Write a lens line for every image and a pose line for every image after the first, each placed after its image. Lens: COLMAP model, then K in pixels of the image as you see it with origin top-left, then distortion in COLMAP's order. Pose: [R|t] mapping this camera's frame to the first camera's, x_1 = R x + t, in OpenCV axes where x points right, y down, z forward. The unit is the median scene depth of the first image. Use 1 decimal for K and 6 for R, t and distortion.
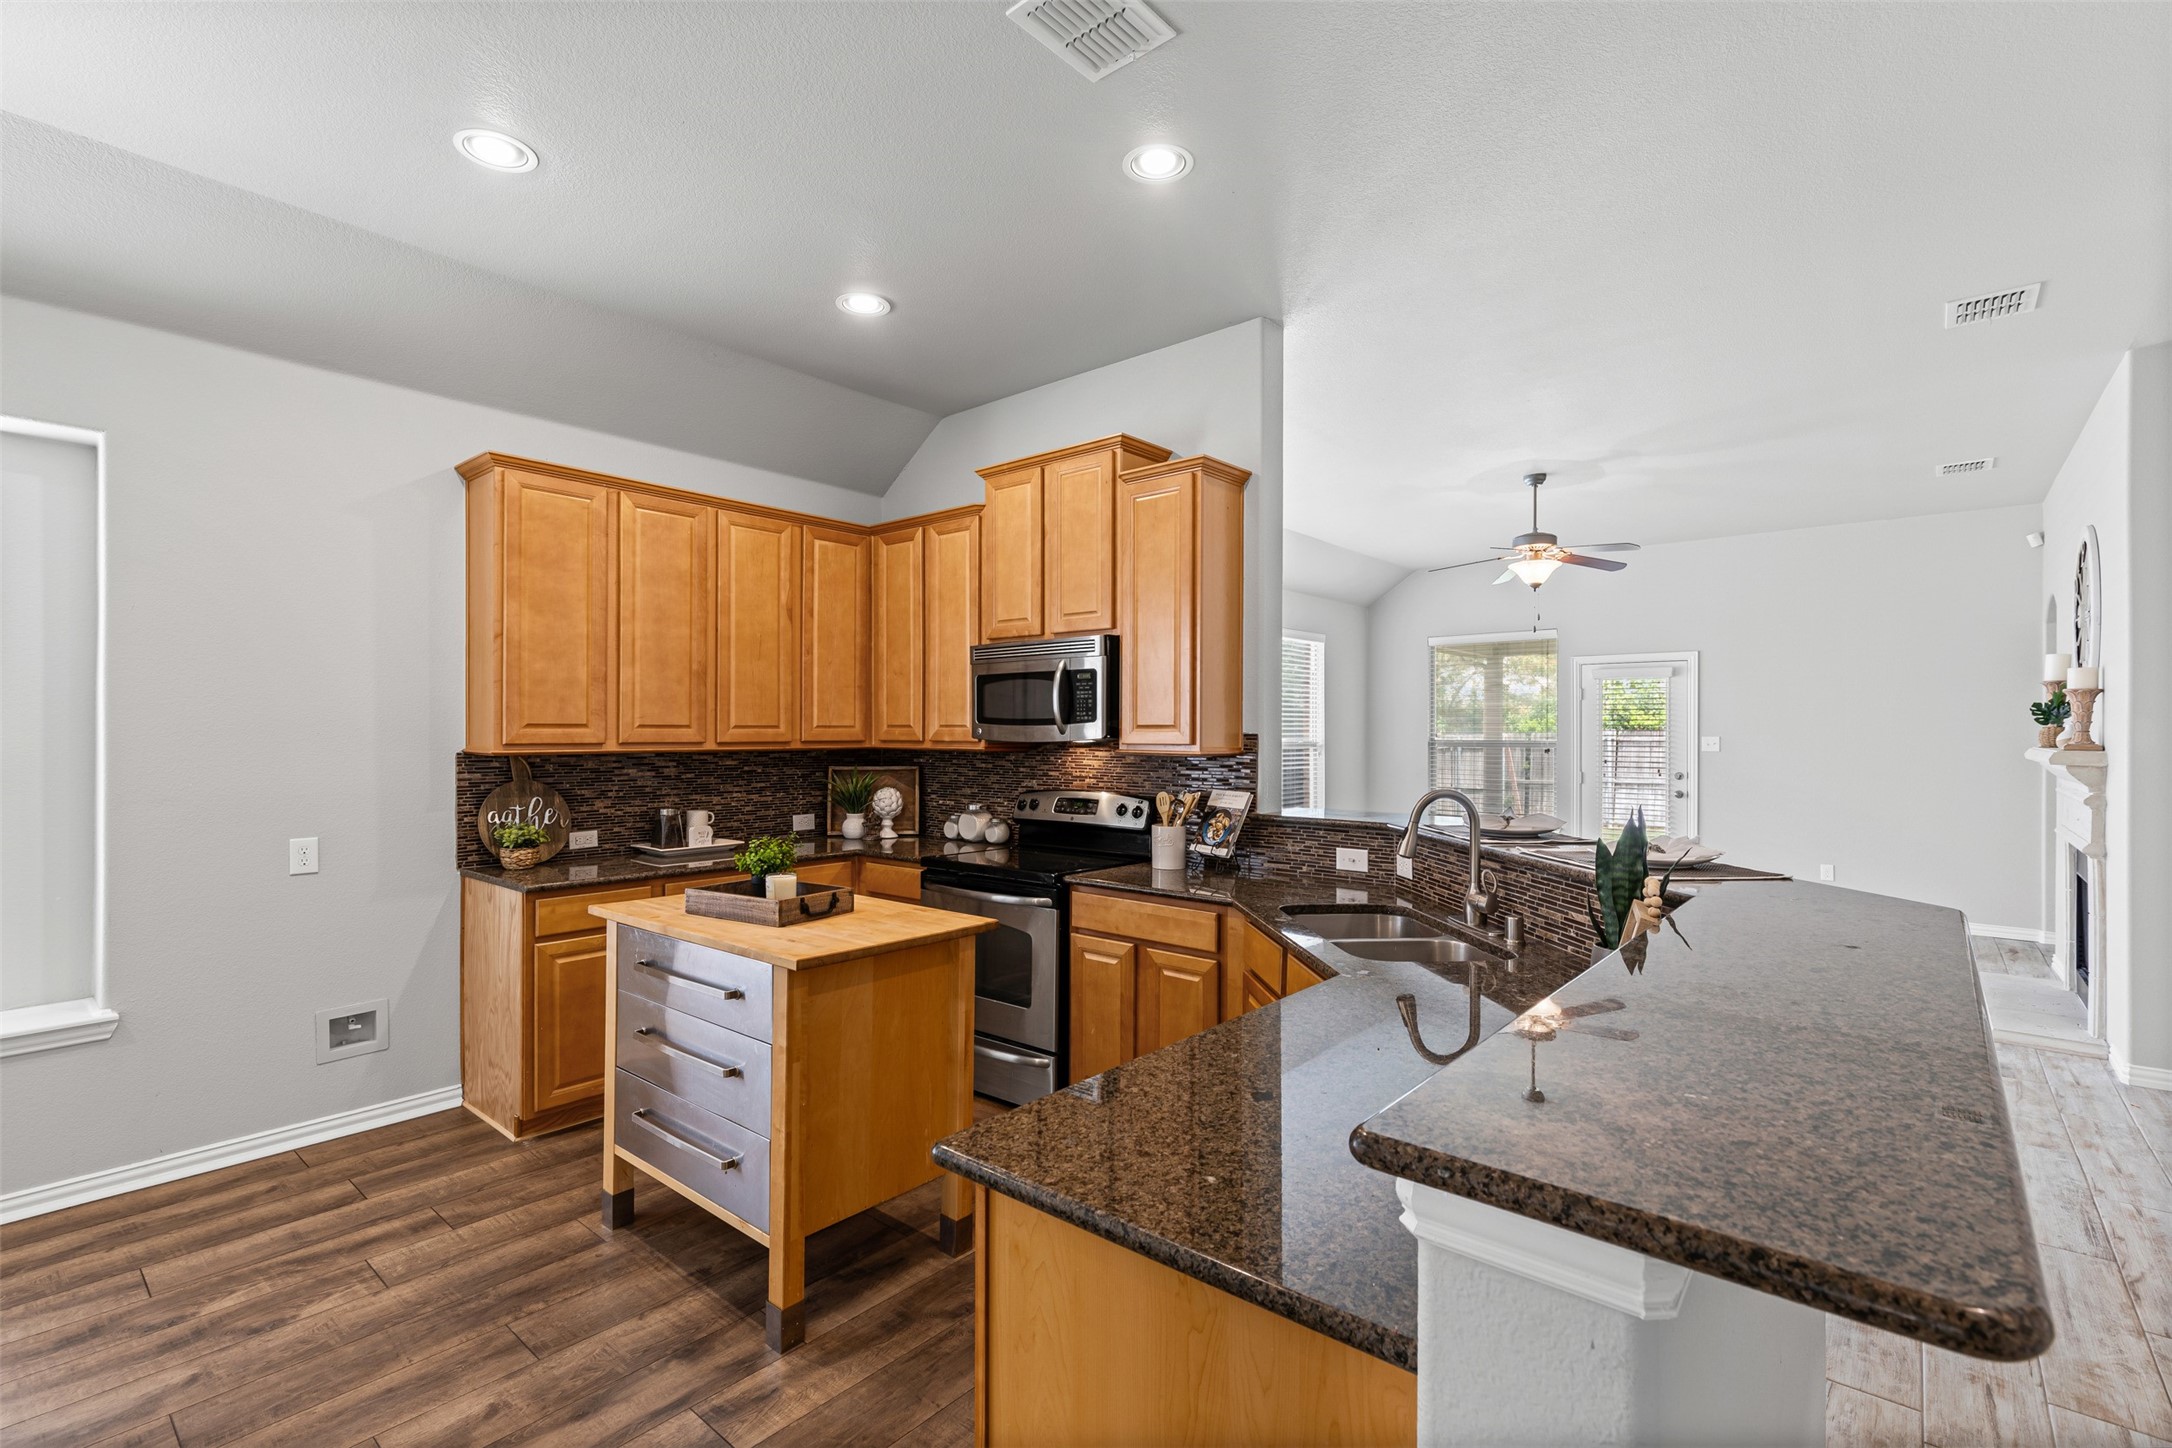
lens RADIAL K [[974.2, 0, 1080.4], [0, 974.2, 727.8], [0, 0, 1]] dist [0.005889, 0.000879]
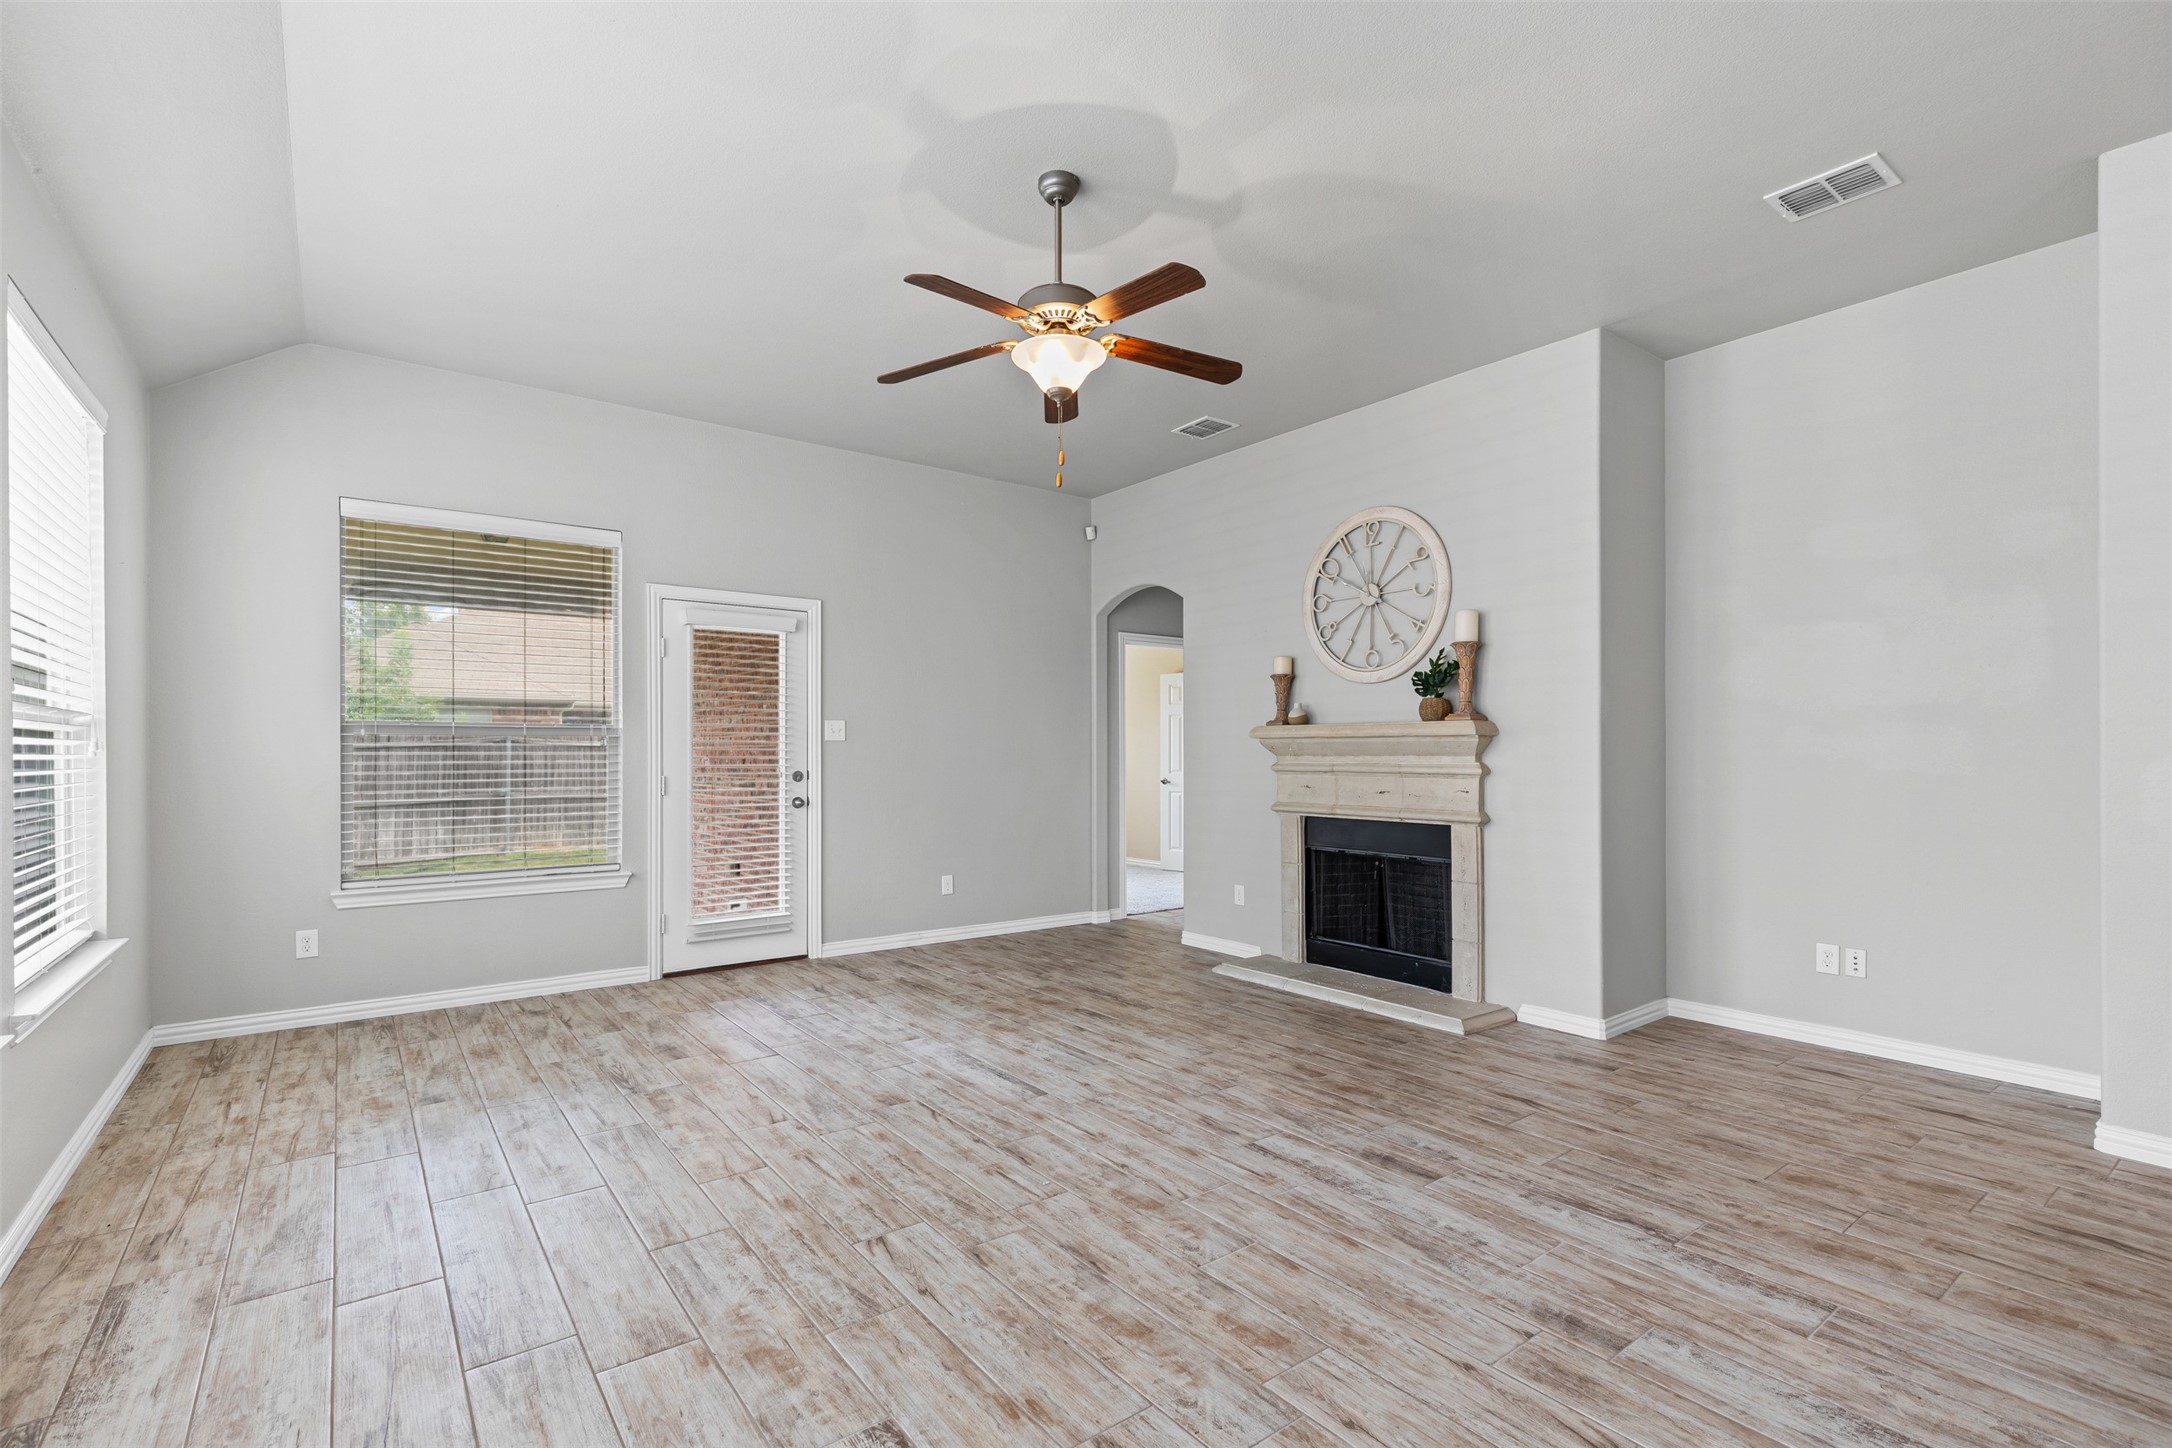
lens RADIAL K [[980.5, 0, 1093.4], [0, 980.5, 755.0], [0, 0, 1]] dist [0.011516, -0.000097]
pose [[0.206214, -0.003629, 0.978500, -0.059756], [-0.003347, 0.999985, 0.004414, 0.063948], [-0.978501, -0.004186, 0.206198, 1.375393]]
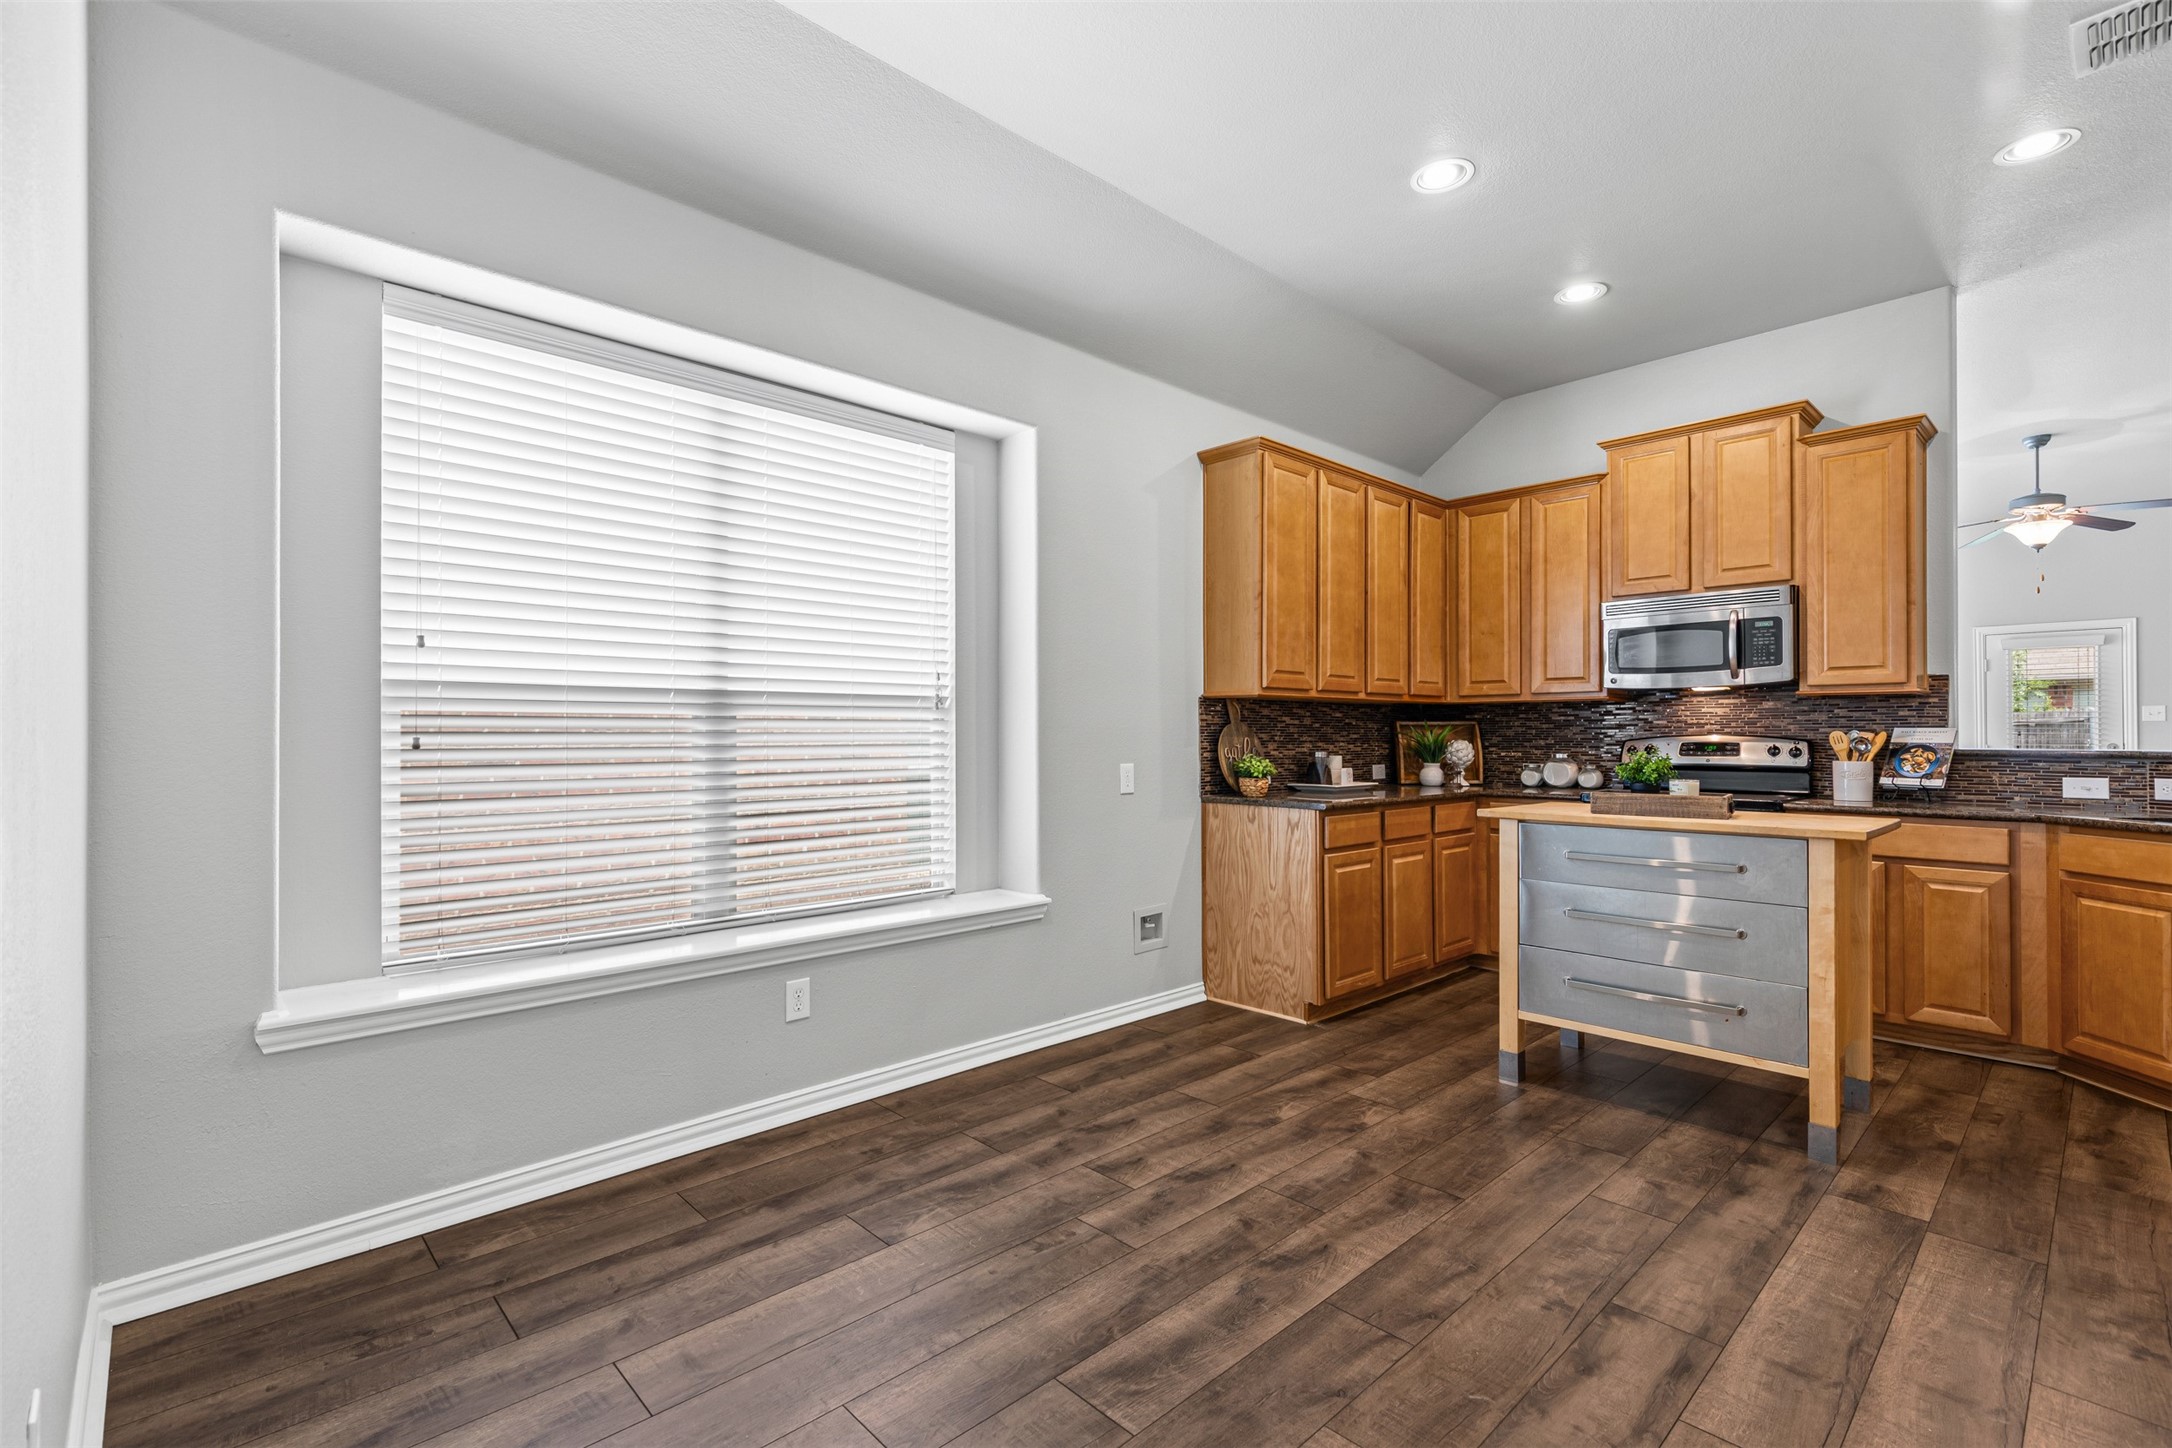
lens RADIAL K [[974.2, 0, 1080.4], [0, 974.2, 727.8], [0, 0, 1]] dist [0.005889, 0.000879]
pose [[0.994142, -0.003401, -0.108032, -0.633780], [0.003068, 0.999990, -0.003243, 0.063297], [0.108042, 0.002893, 0.994142, -0.166616]]
